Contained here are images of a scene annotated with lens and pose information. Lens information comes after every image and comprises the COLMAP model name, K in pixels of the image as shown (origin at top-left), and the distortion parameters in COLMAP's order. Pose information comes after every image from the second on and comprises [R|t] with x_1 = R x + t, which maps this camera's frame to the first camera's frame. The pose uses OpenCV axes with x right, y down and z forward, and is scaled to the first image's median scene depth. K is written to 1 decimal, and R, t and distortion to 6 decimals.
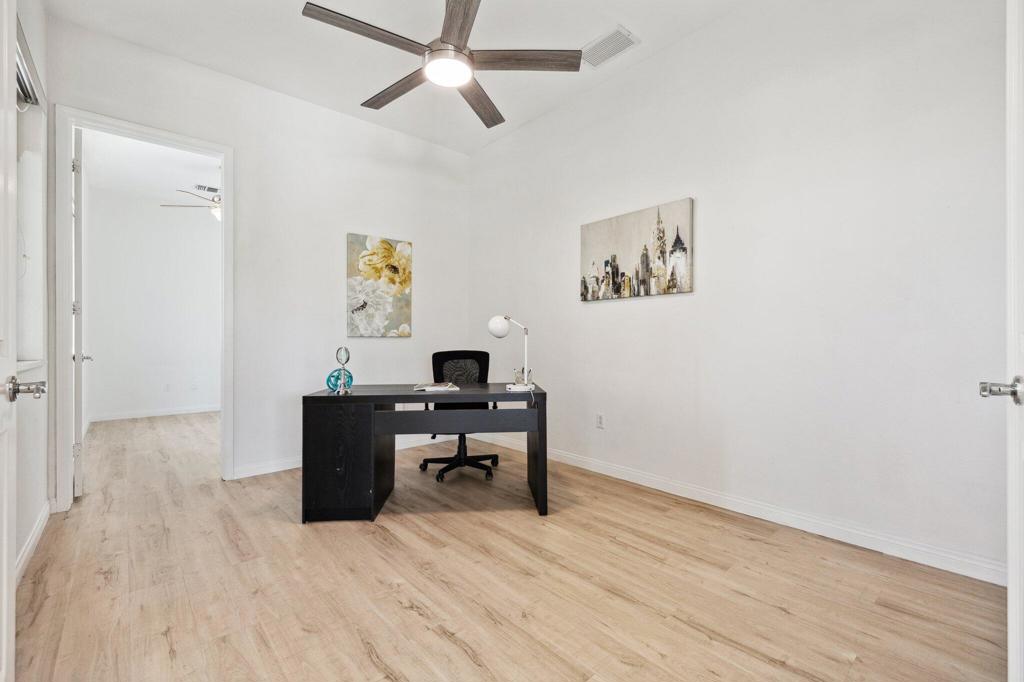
lens RADIAL K [[438.2, 0, 512.4], [0, 438.2, 343.3], [0, 0, 1]] dist [0.001048, 0.000197]
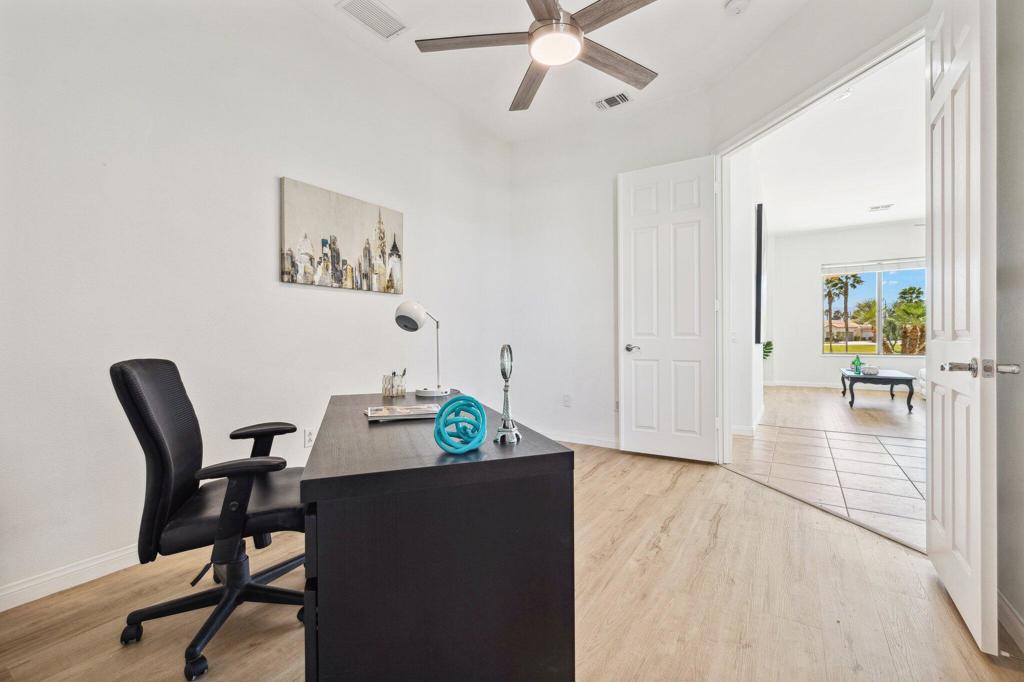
lens RADIAL K [[438.2, 0, 509.6], [0, 438.2, 338.0], [0, 0, 1]] dist [0.001077, 0.000072]
pose [[-0.270470, -0.002768, 0.962725, -0.726391], [0.009726, 0.999937, 0.005607, -0.004274], [-0.962679, 0.010880, -0.270426, 0.954352]]
